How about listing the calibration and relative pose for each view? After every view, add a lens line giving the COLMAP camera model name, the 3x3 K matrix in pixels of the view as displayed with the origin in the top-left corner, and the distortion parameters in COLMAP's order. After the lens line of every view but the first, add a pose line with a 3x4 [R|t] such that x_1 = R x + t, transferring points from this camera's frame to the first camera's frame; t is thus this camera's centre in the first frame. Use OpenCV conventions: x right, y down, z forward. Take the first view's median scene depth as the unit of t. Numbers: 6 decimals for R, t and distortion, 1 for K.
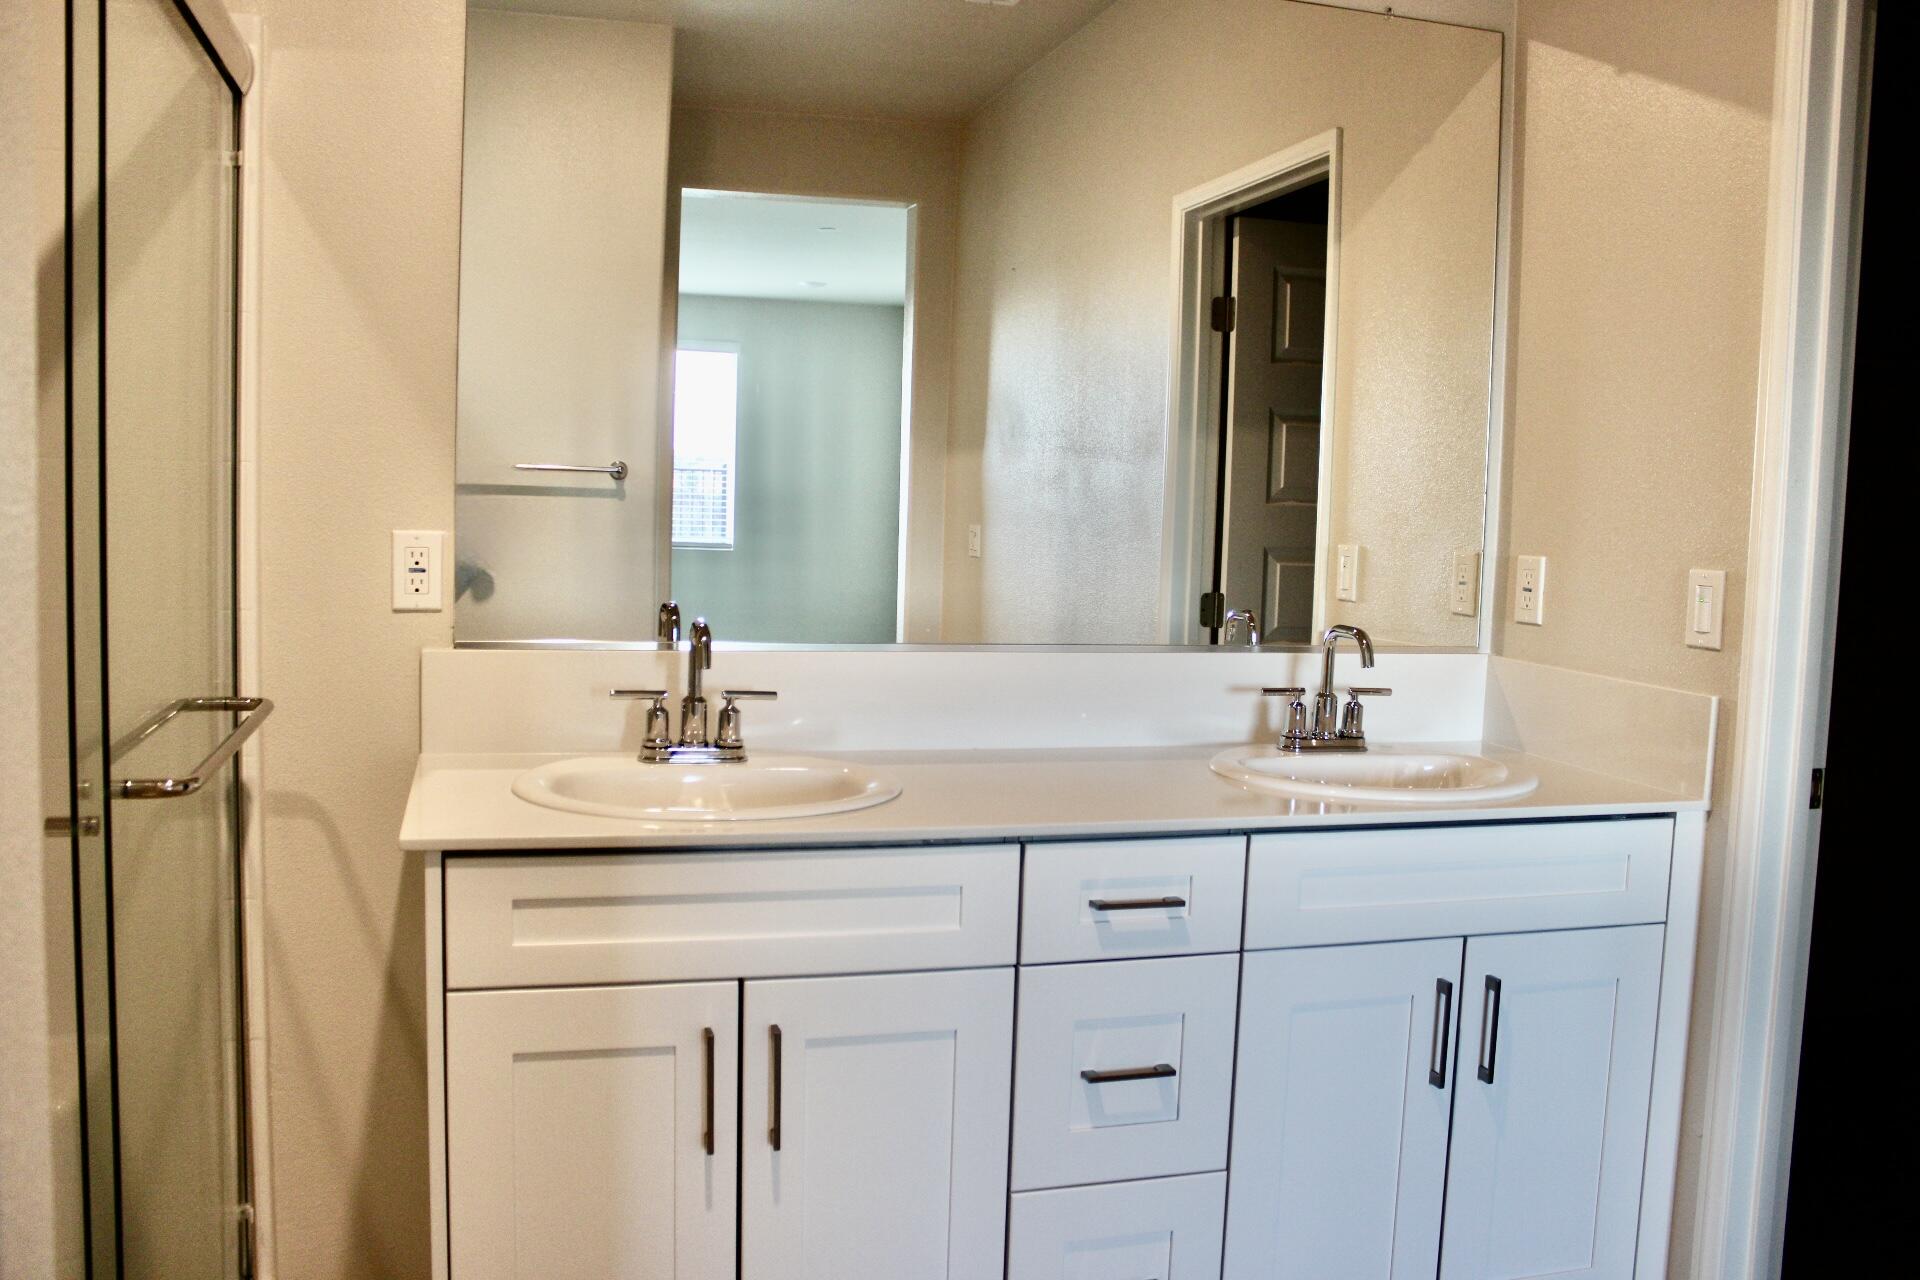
lens RADIAL K [[1623.7, 0, 960.0], [0, 1623.7, 640.0], [0, 0, 1]] dist [-0.183669, 0.175395]
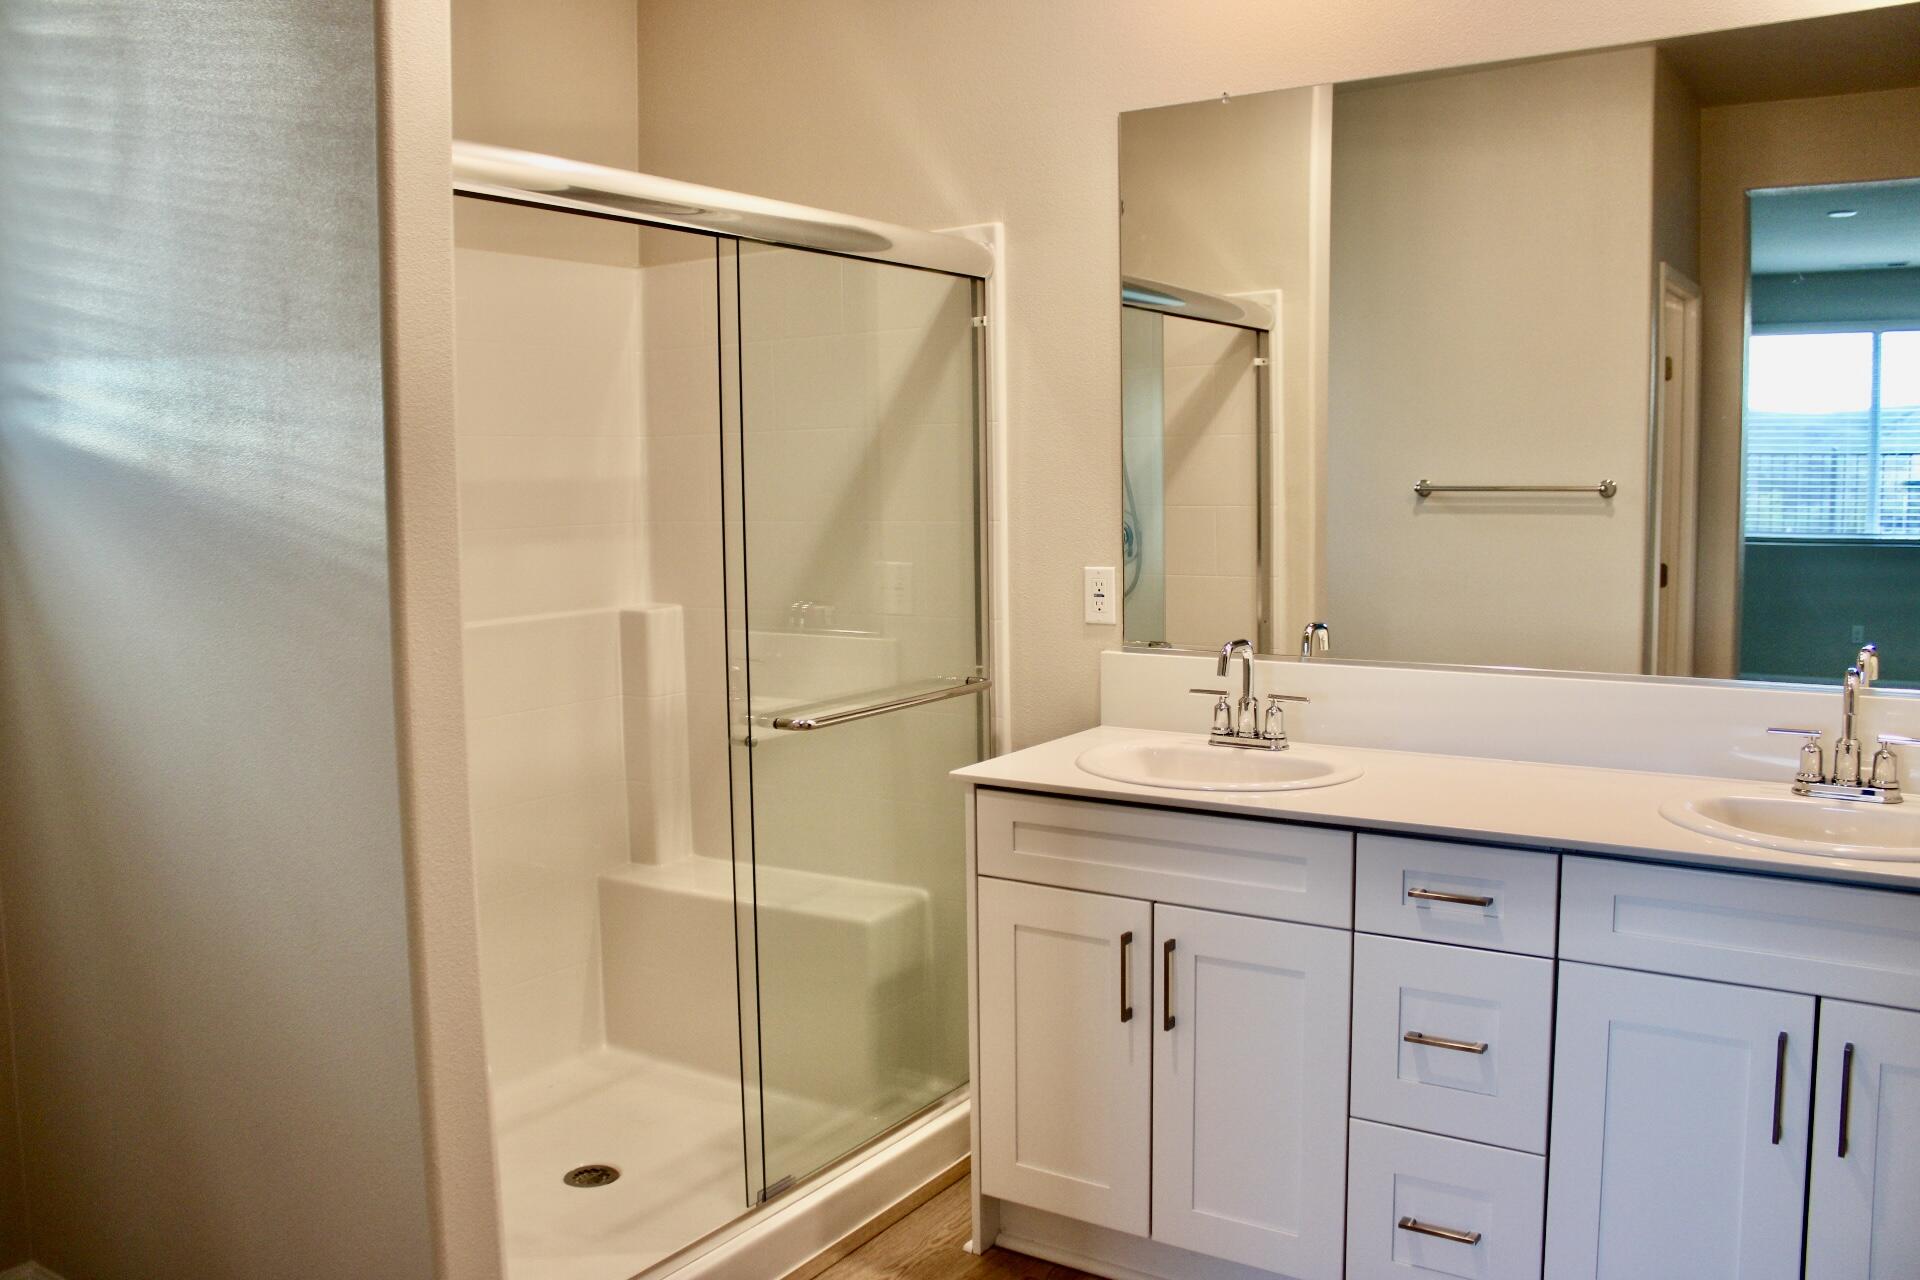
lens RADIAL K [[1623.7, 0, 960.0], [0, 1623.7, 640.0], [0, 0, 1]] dist [-0.183669, 0.175395]
pose [[0.624032, 0.038812, -0.780434, 0.713378], [-0.029948, 0.999220, 0.025746, -0.037980], [0.780825, 0.007306, 0.624707, 0.001792]]
